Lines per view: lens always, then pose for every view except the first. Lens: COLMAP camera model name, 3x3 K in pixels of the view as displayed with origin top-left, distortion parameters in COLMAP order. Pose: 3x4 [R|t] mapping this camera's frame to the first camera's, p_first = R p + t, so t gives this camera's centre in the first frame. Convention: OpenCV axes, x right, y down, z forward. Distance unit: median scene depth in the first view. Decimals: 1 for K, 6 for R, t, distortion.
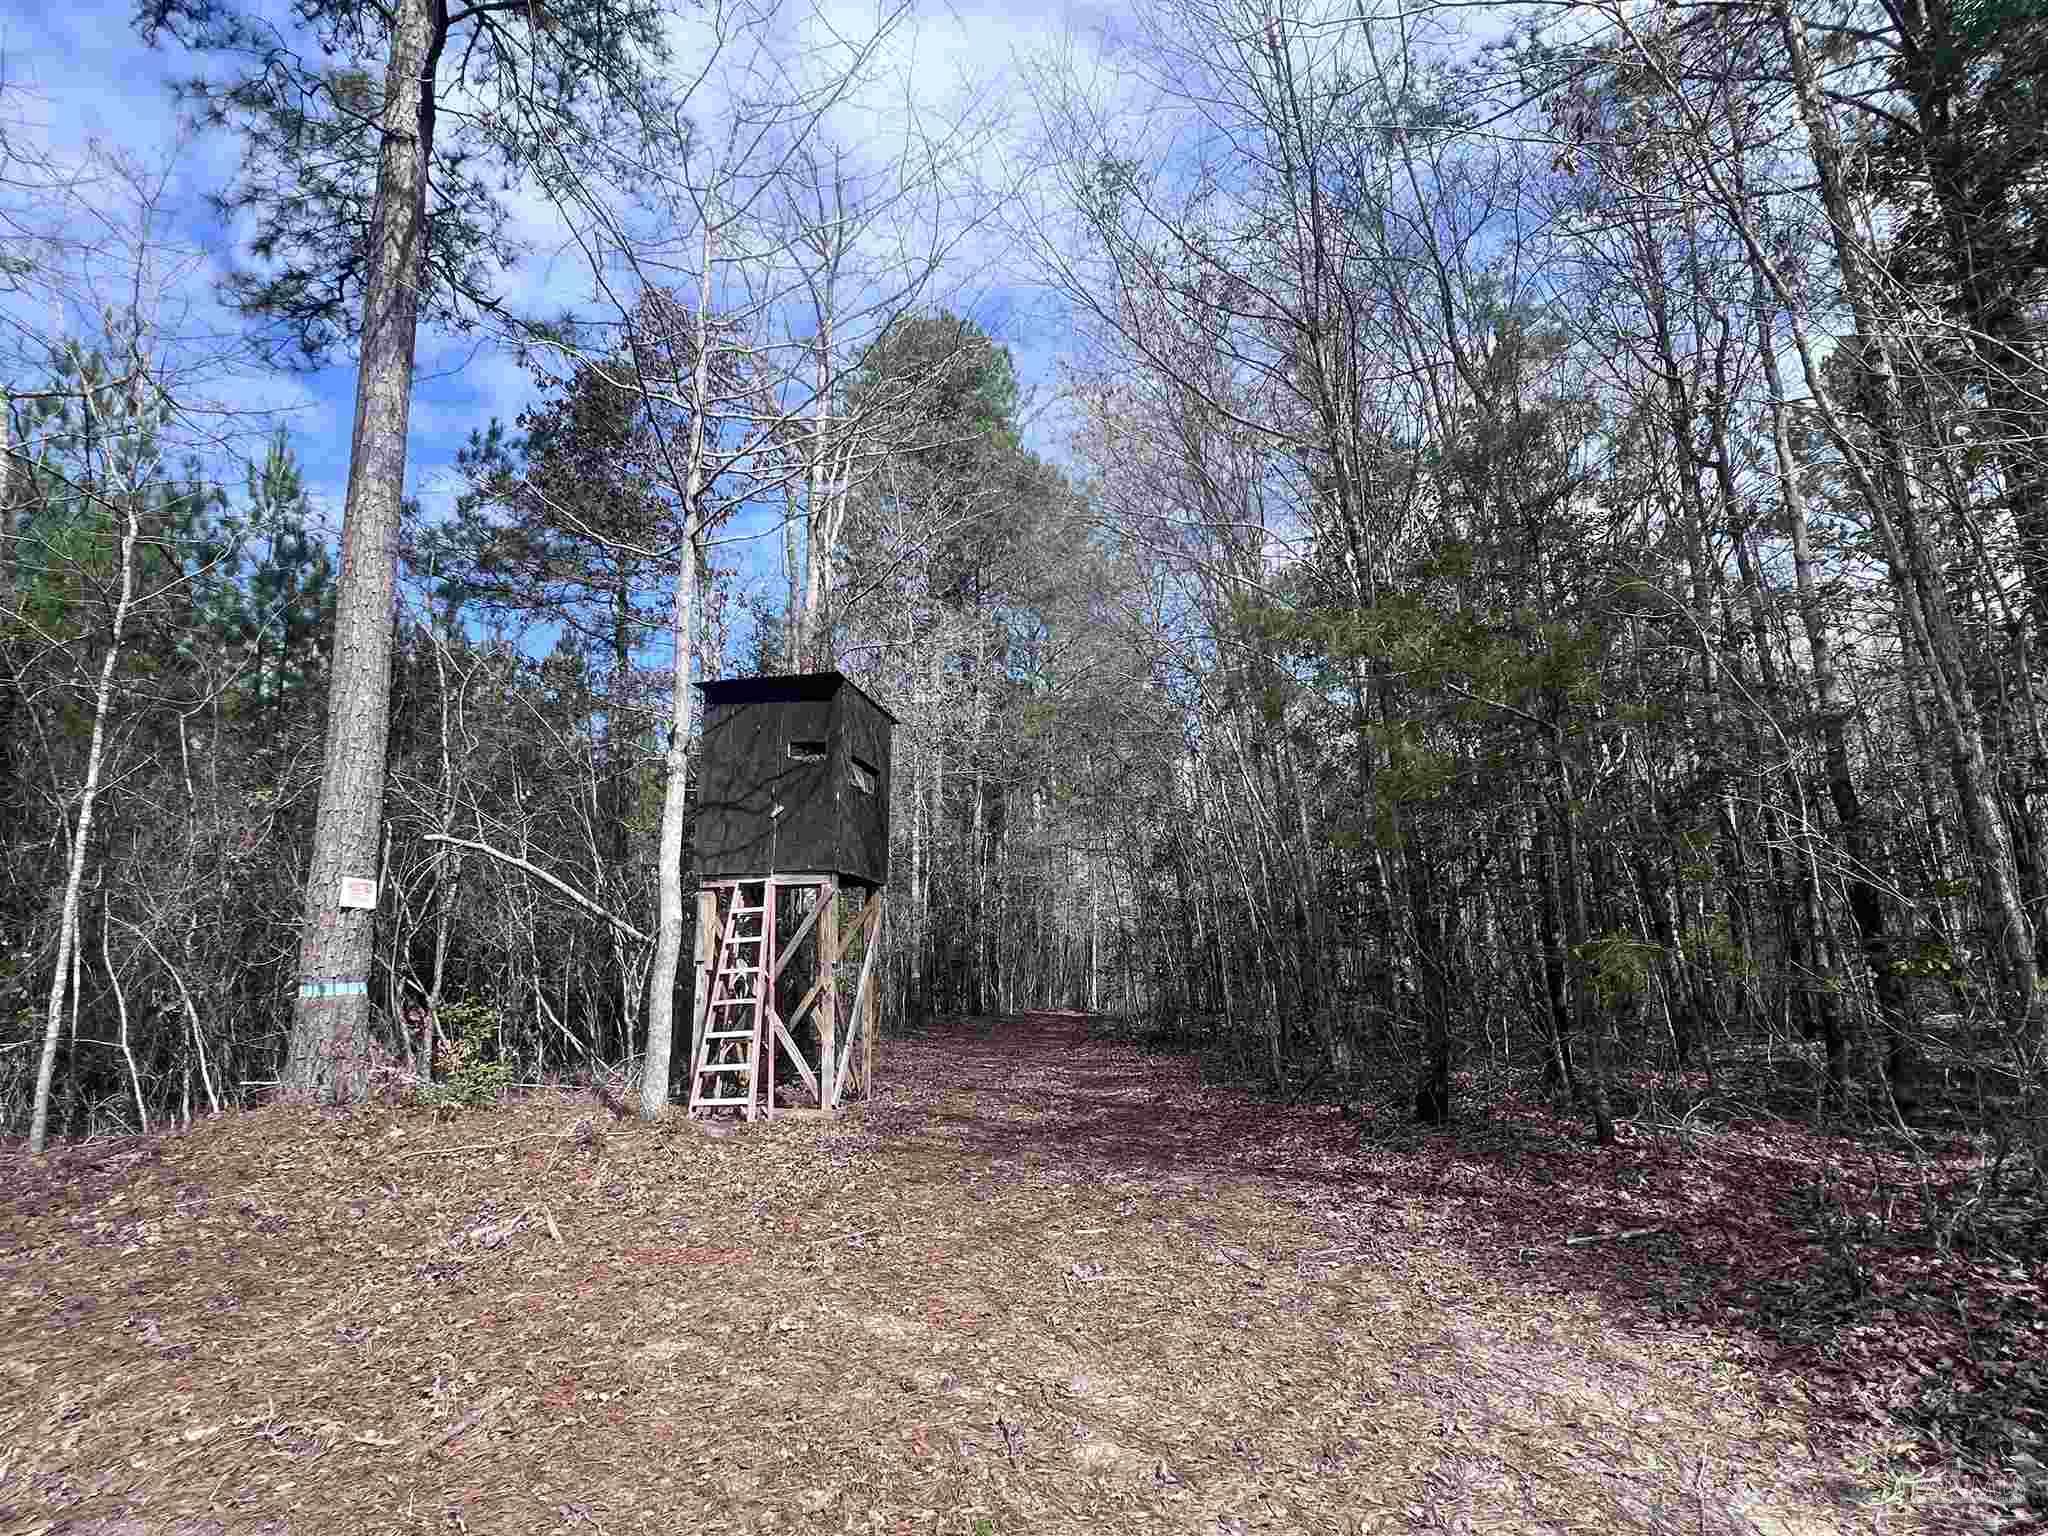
lens RADIAL K [[1038.1, 0, 1024.0], [0, 1038.1, 768.0], [0, 0, 1]] dist [-0.000220, 0.000096]
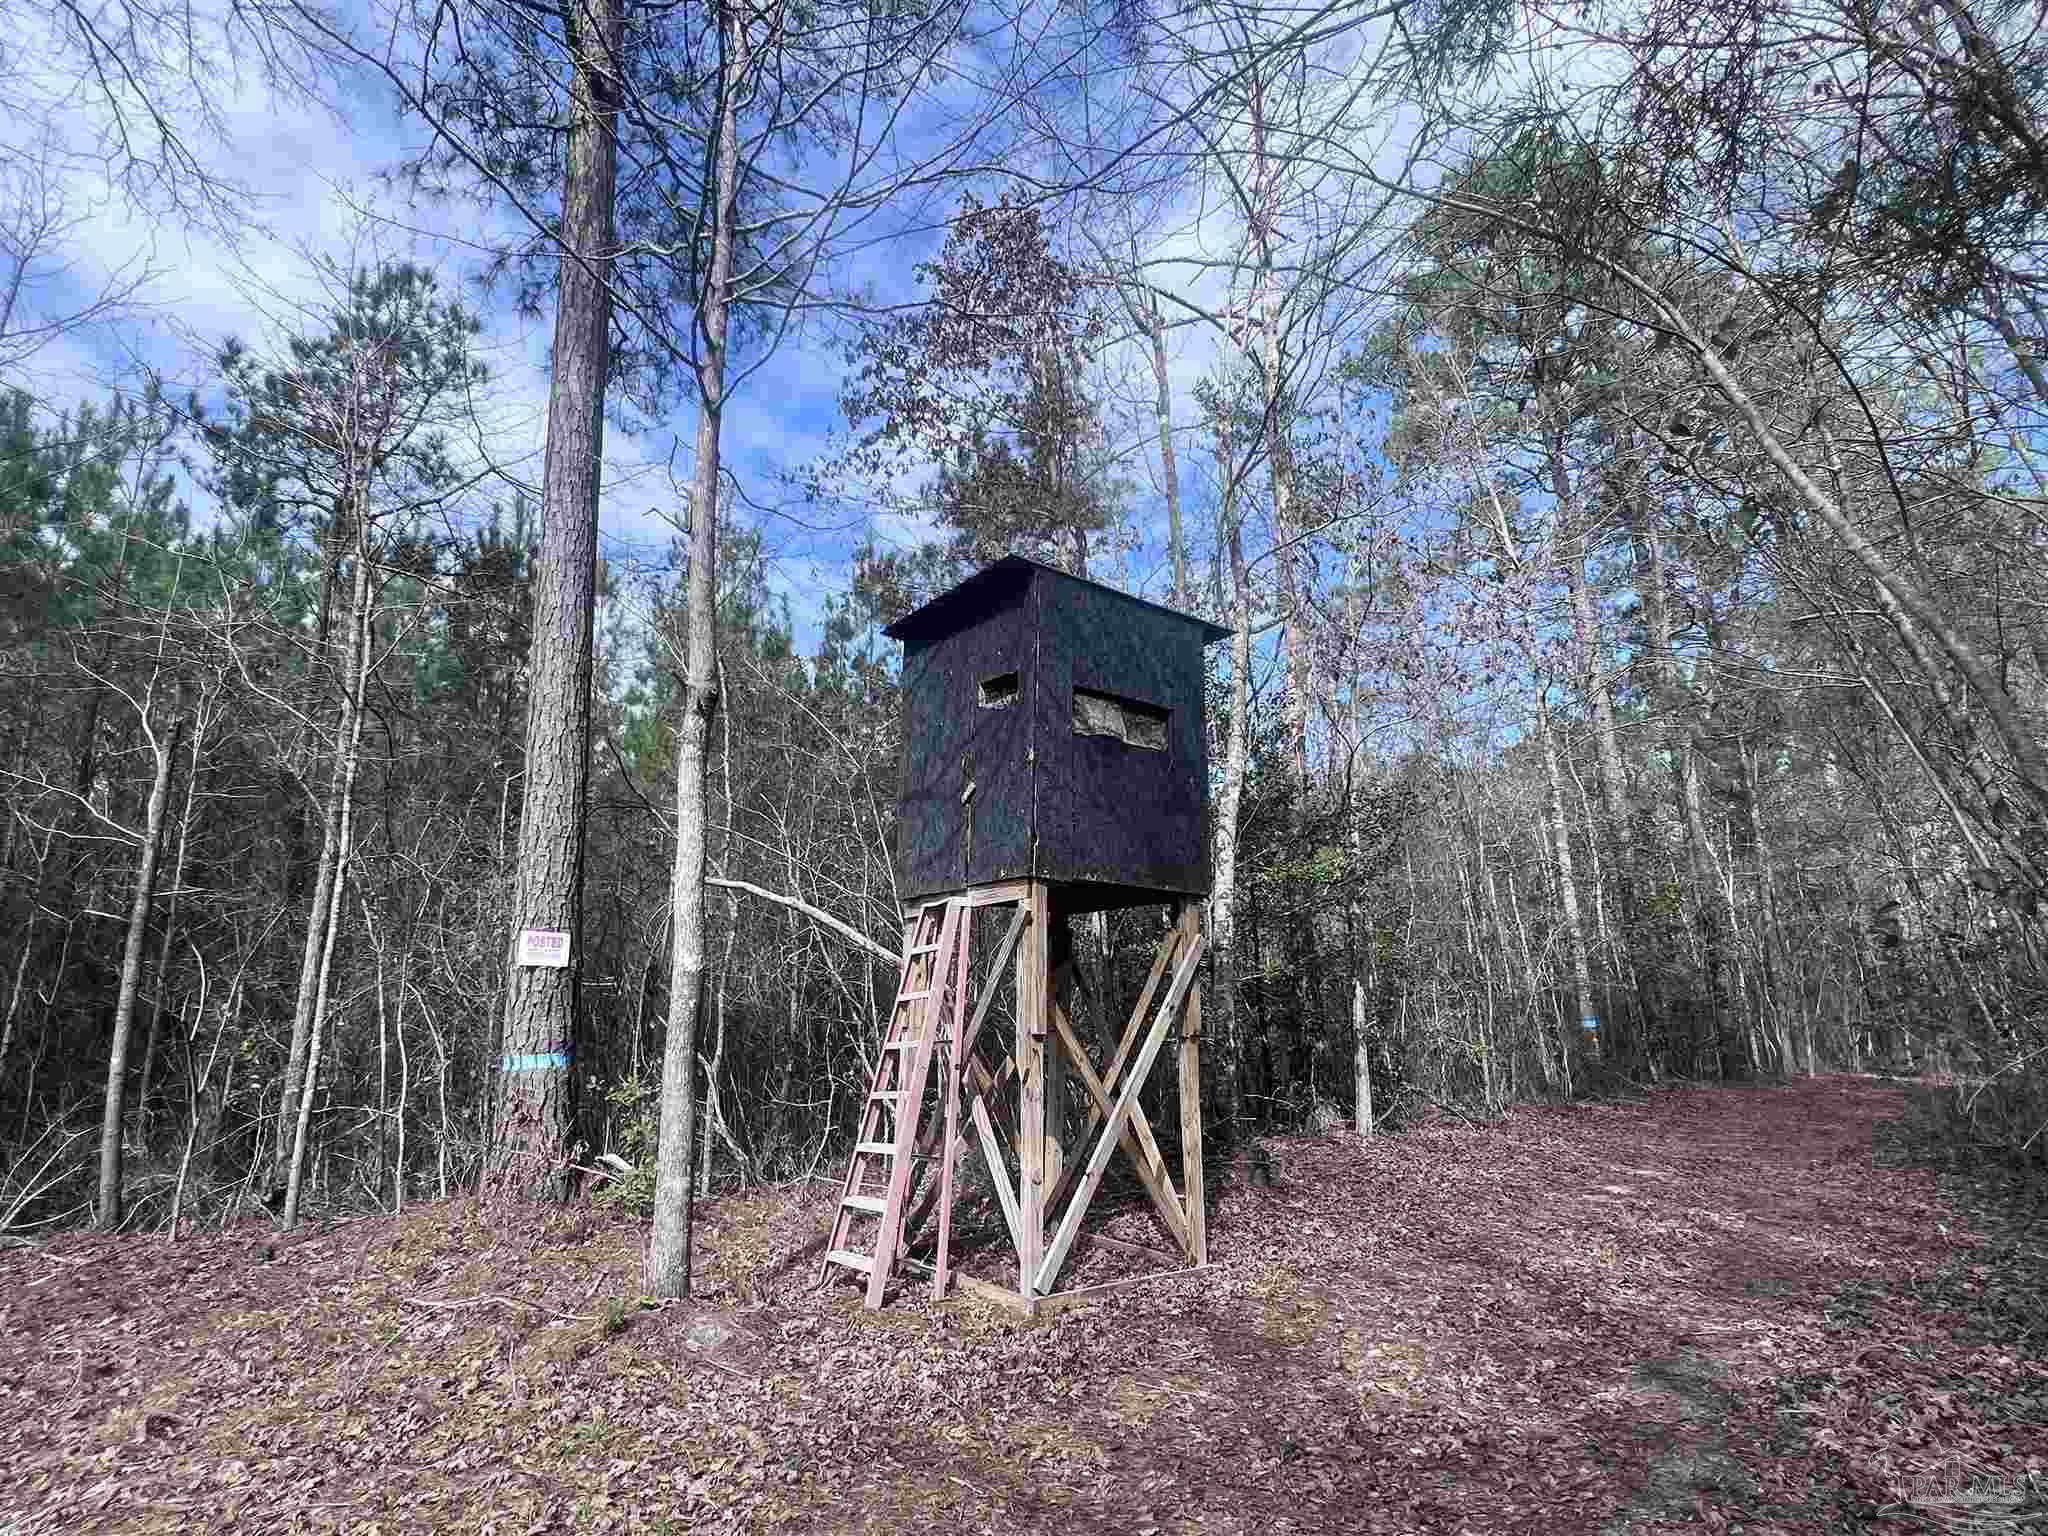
lens RADIAL K [[1038.1, 0, 1024.0], [0, 1038.1, 768.0], [0, 0, 1]] dist [-0.000220, 0.000096]
pose [[0.749516, -0.152709, -0.644132, 0.204210], [0.132467, 0.987947, -0.080081, 0.082257], [0.648597, -0.025304, 0.760711, 0.530026]]
